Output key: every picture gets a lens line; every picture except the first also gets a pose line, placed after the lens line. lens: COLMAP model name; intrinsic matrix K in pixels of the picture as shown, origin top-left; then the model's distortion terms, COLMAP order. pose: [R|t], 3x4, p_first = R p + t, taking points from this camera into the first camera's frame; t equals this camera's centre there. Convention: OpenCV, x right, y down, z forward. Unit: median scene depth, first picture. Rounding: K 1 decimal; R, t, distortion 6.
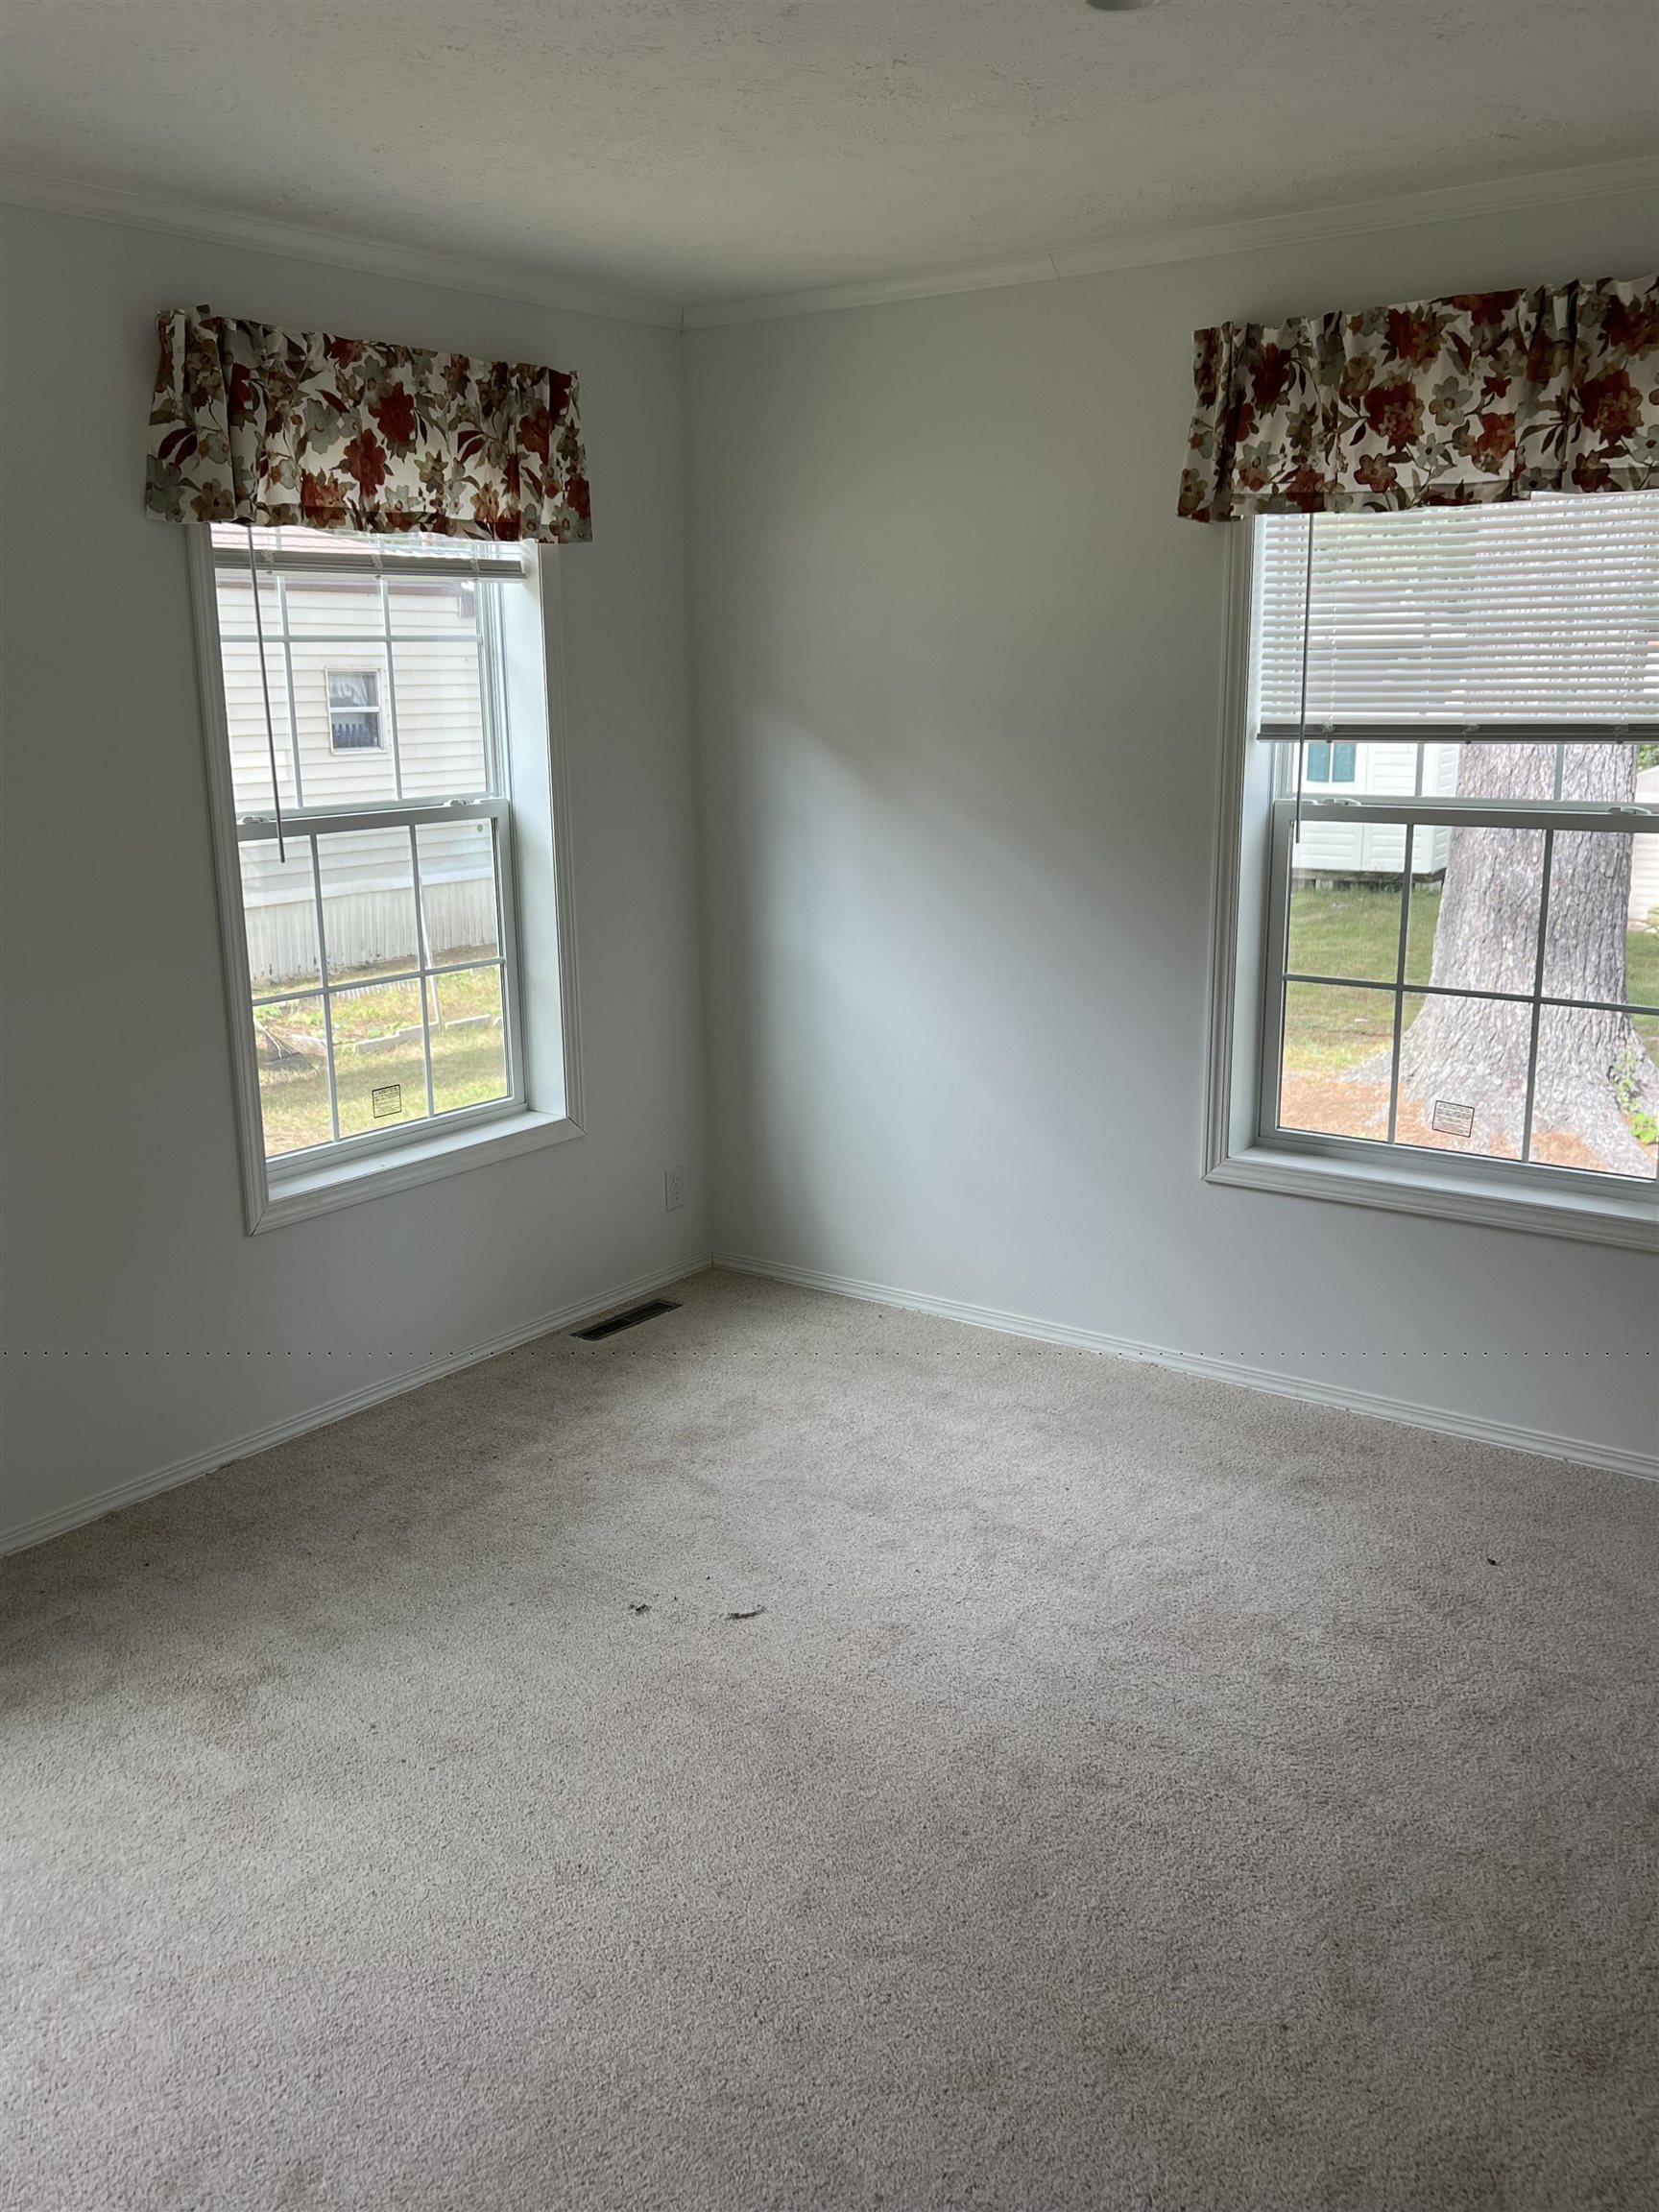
lens RADIAL K [[1924.9, 0, 839.1], [0, 1924.9, 1098.1], [0, 0, 1]] dist [0.005754, -0.003199]
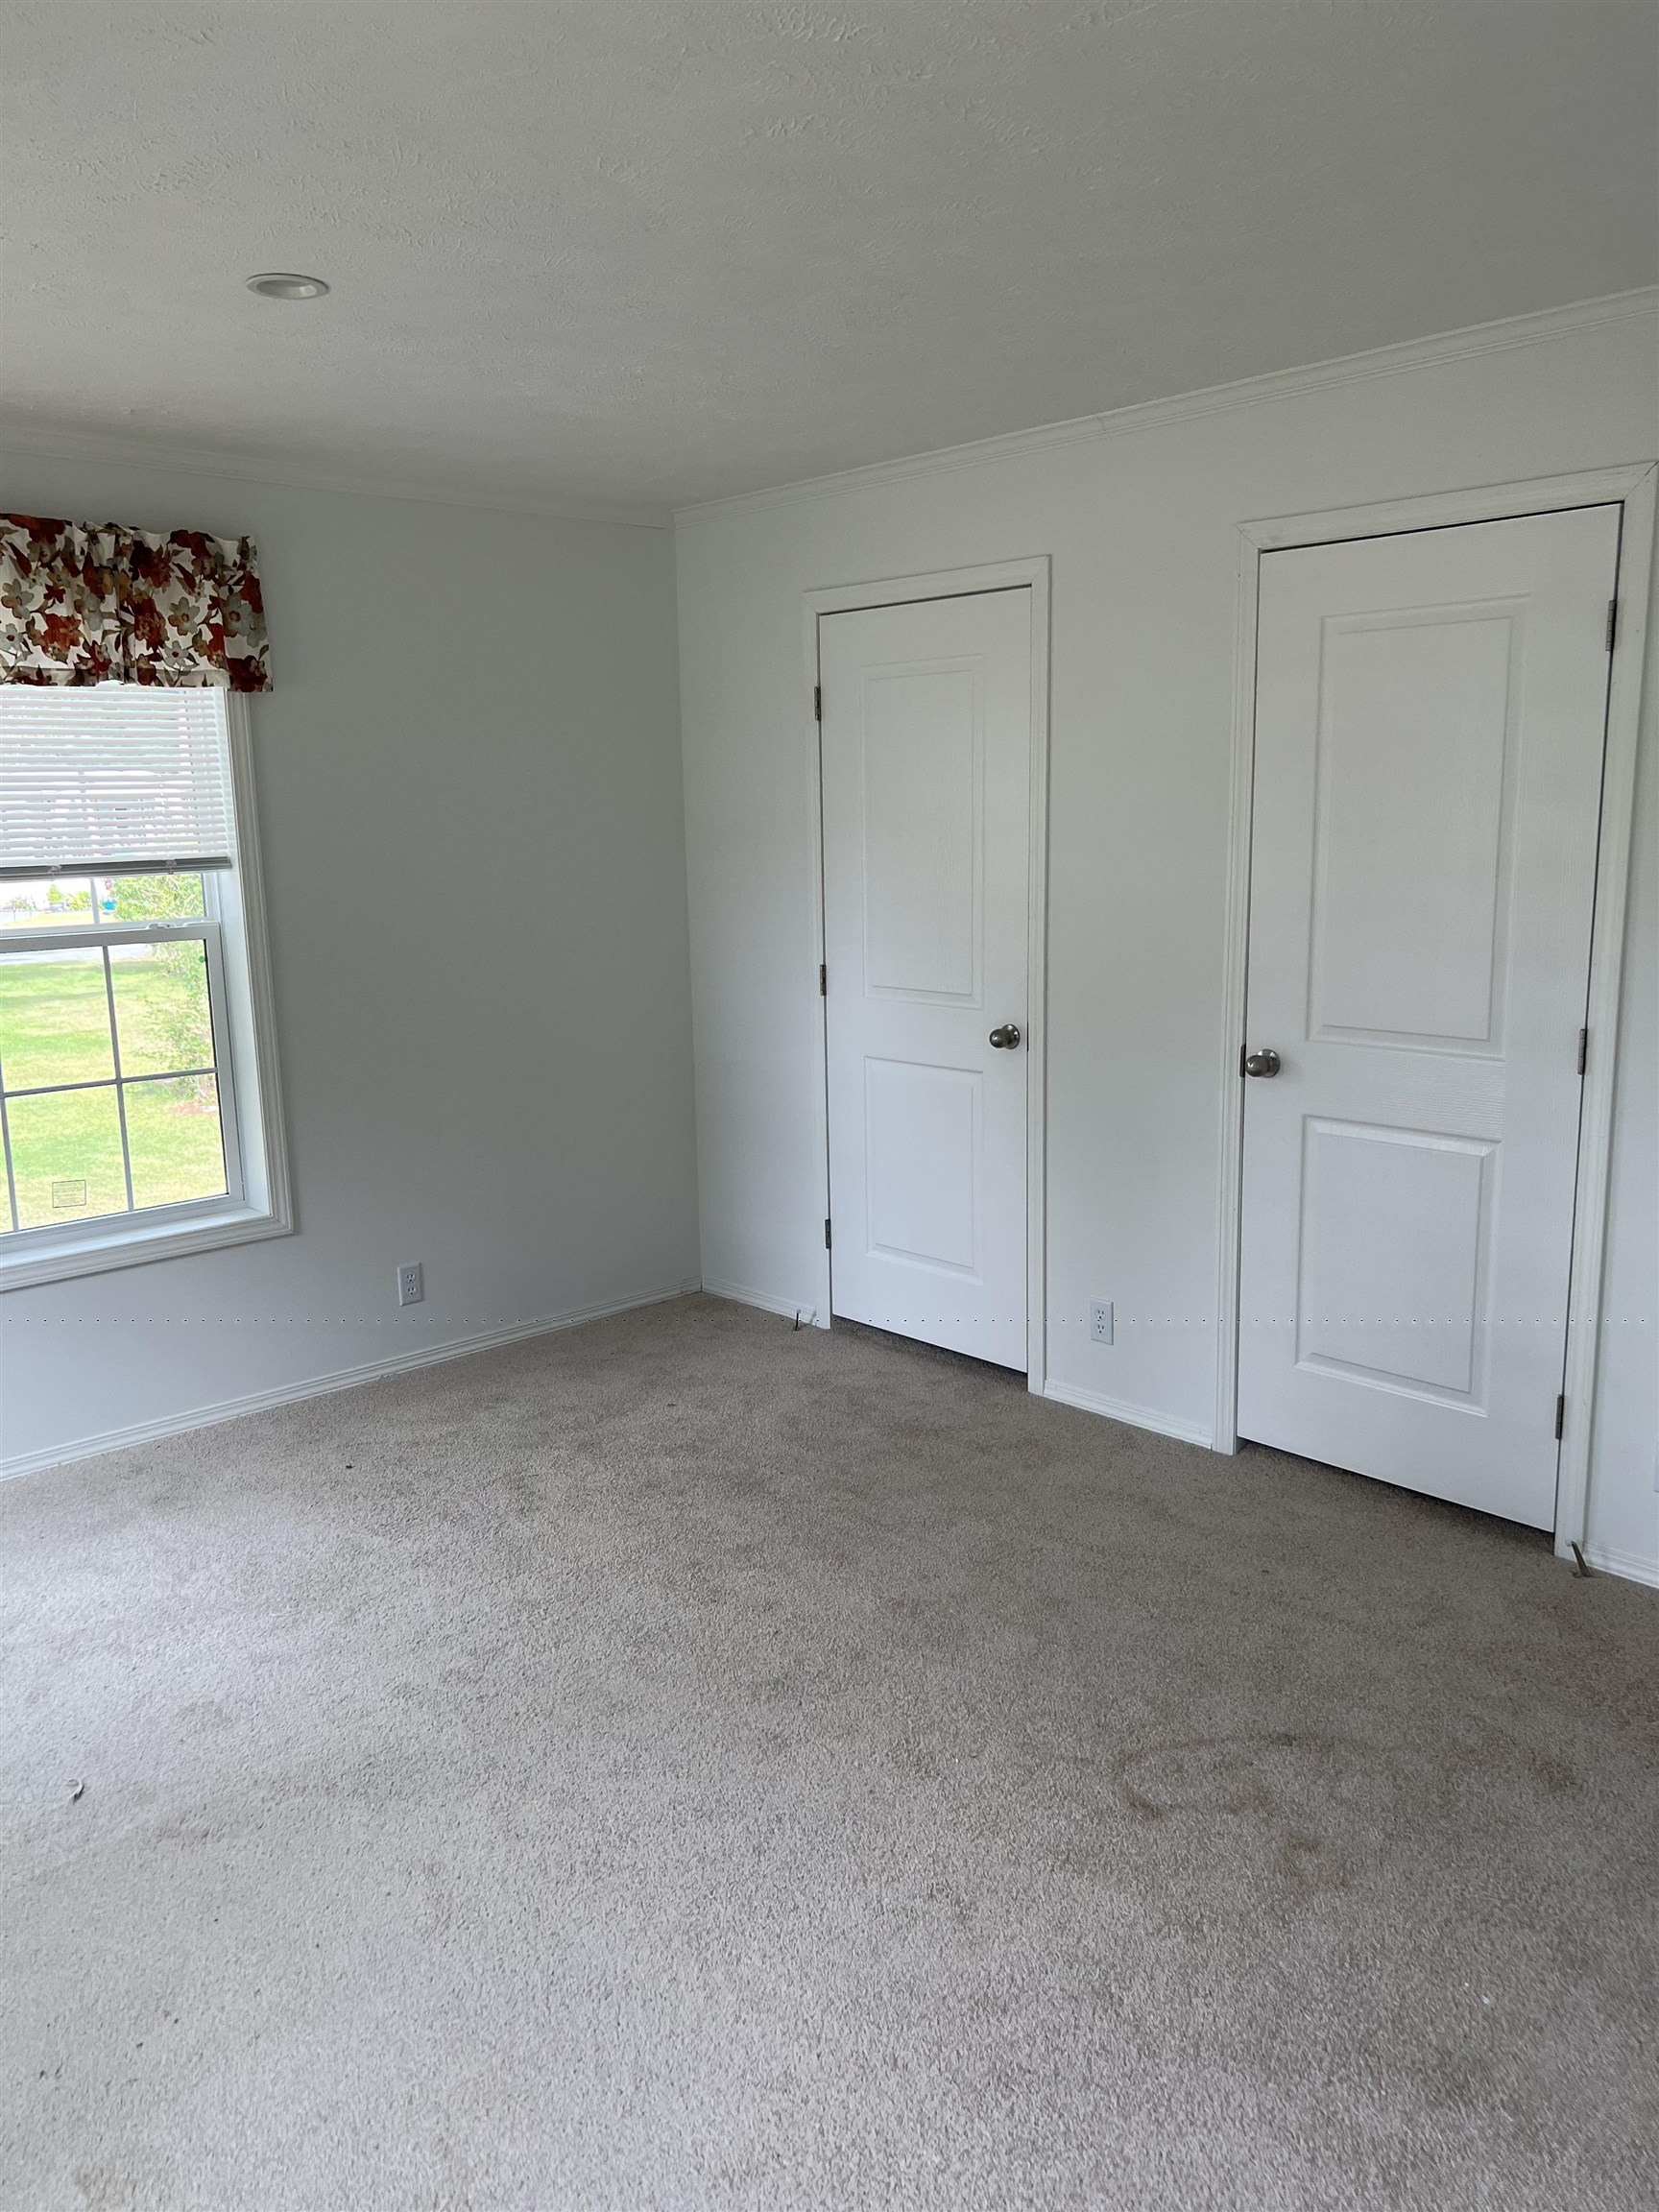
lens RADIAL K [[1654.8, 0, 827.8], [0, 1654.8, 1107.4], [0, 0, 1]] dist [-0.005284, -0.002431]
pose [[0.161246, -0.166376, 0.972789, -0.663914], [0.231583, 0.964545, 0.126580, -0.069001], [-0.959359, 0.204871, 0.194059, 0.381740]]
